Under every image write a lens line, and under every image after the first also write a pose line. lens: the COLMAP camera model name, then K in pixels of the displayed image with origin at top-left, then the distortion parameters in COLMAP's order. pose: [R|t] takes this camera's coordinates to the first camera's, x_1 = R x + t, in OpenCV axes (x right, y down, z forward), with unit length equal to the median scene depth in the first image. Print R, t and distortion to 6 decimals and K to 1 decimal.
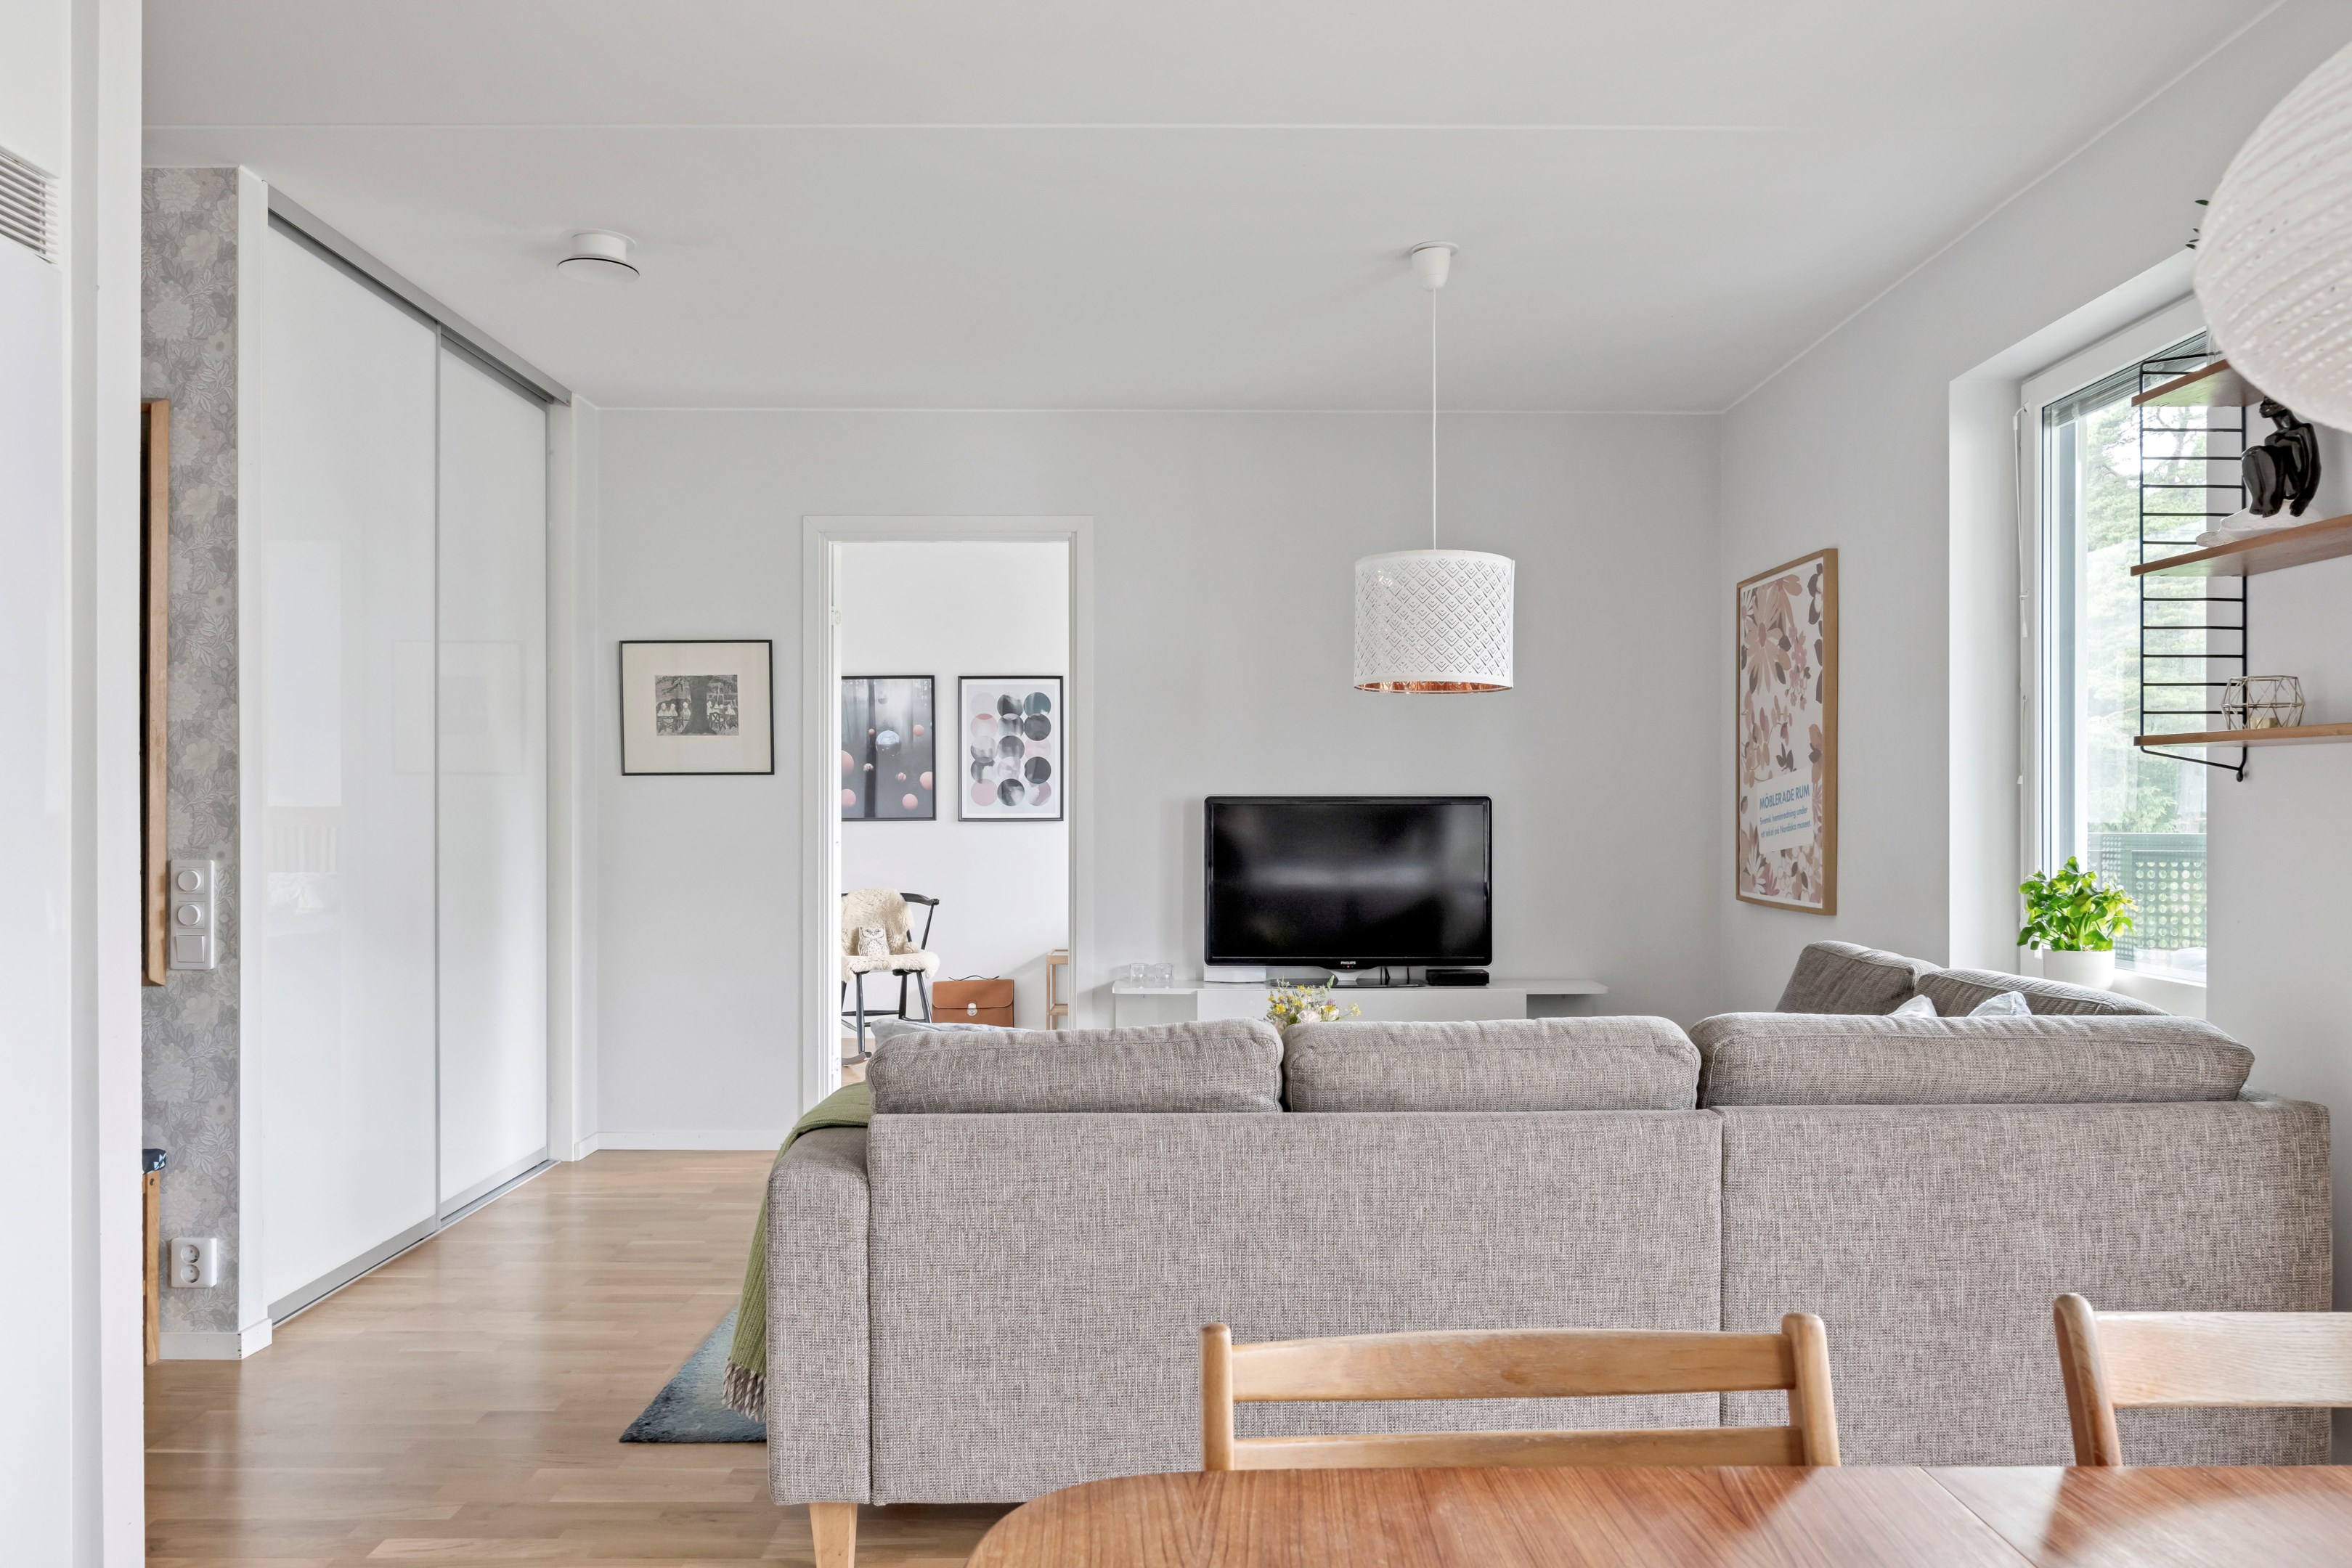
lens RADIAL K [[1602.4, 0, 1177.4], [0, 1602.4, 795.6], [0, 0, 1]] dist [0.000625, 0.000652]
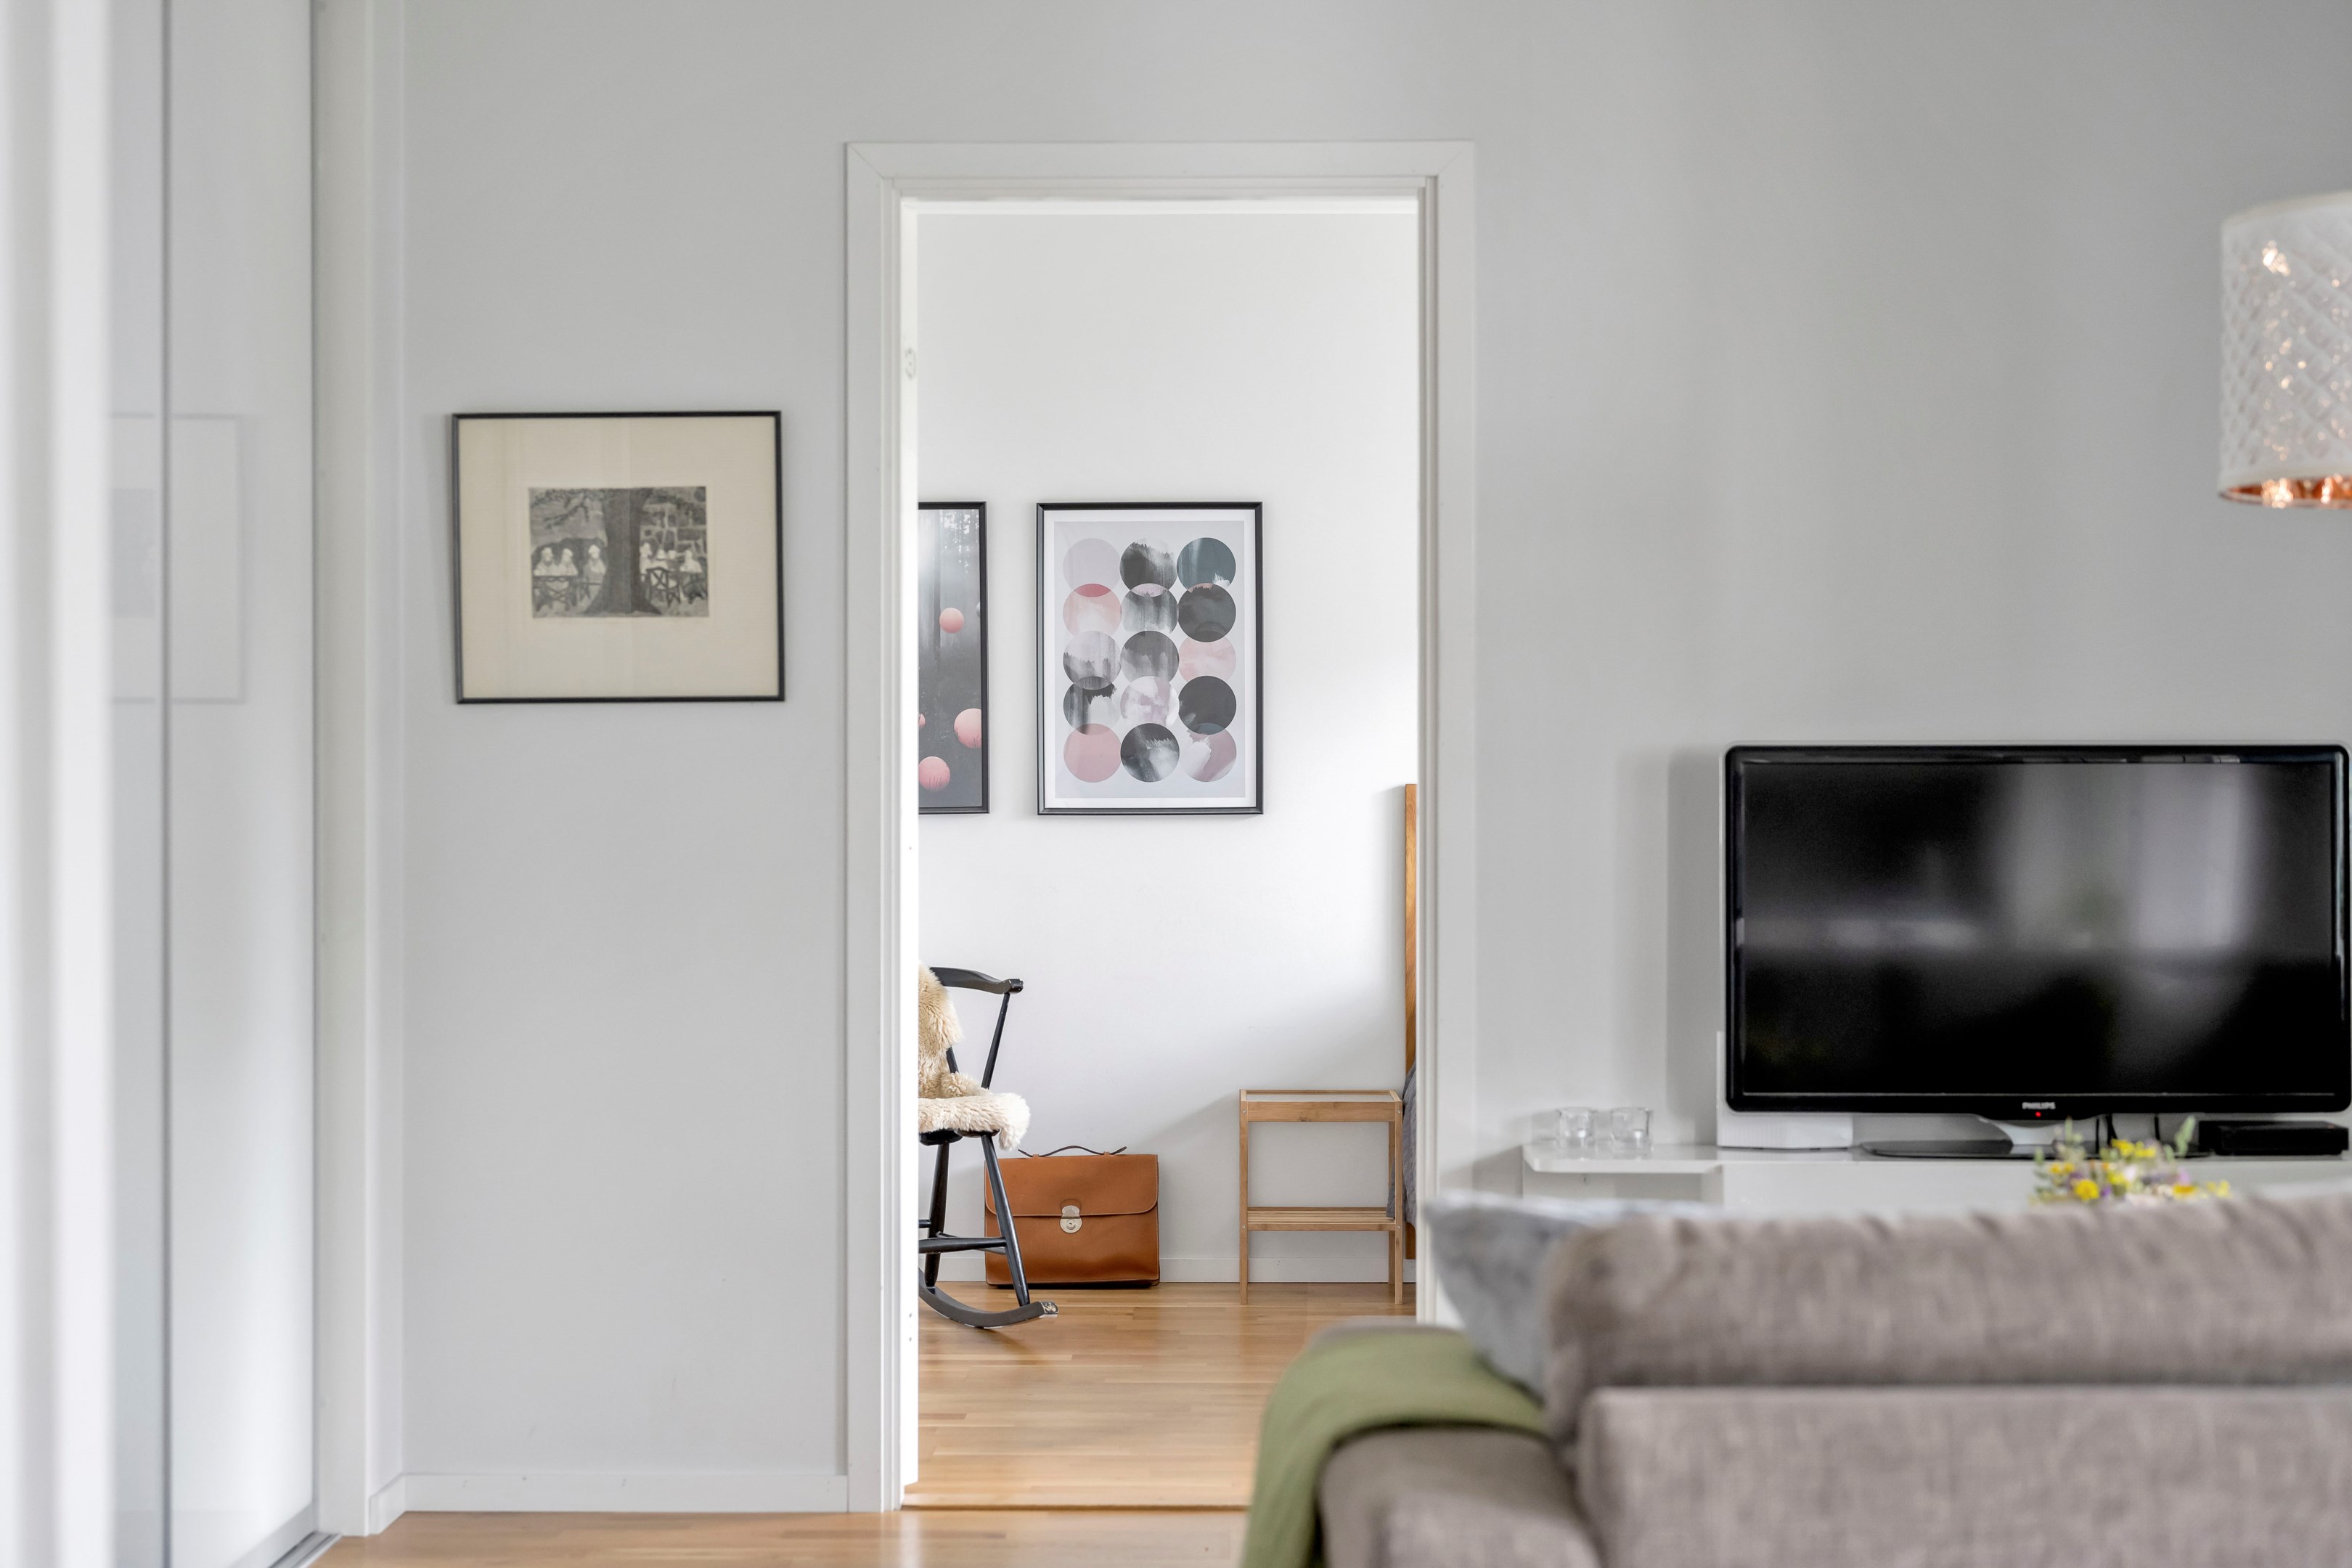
lens RADIAL K [[3401.2, 0, 1175.5], [0, 3401.2, 780.7], [0, 0, 1]] dist [0.019314, 0.000000]
pose [[0.999993, -0.001332, -0.003569, -0.134814], [0.001323, 0.999996, -0.002383, 0.012320], [0.003573, 0.002378, 0.999991, 0.015409]]
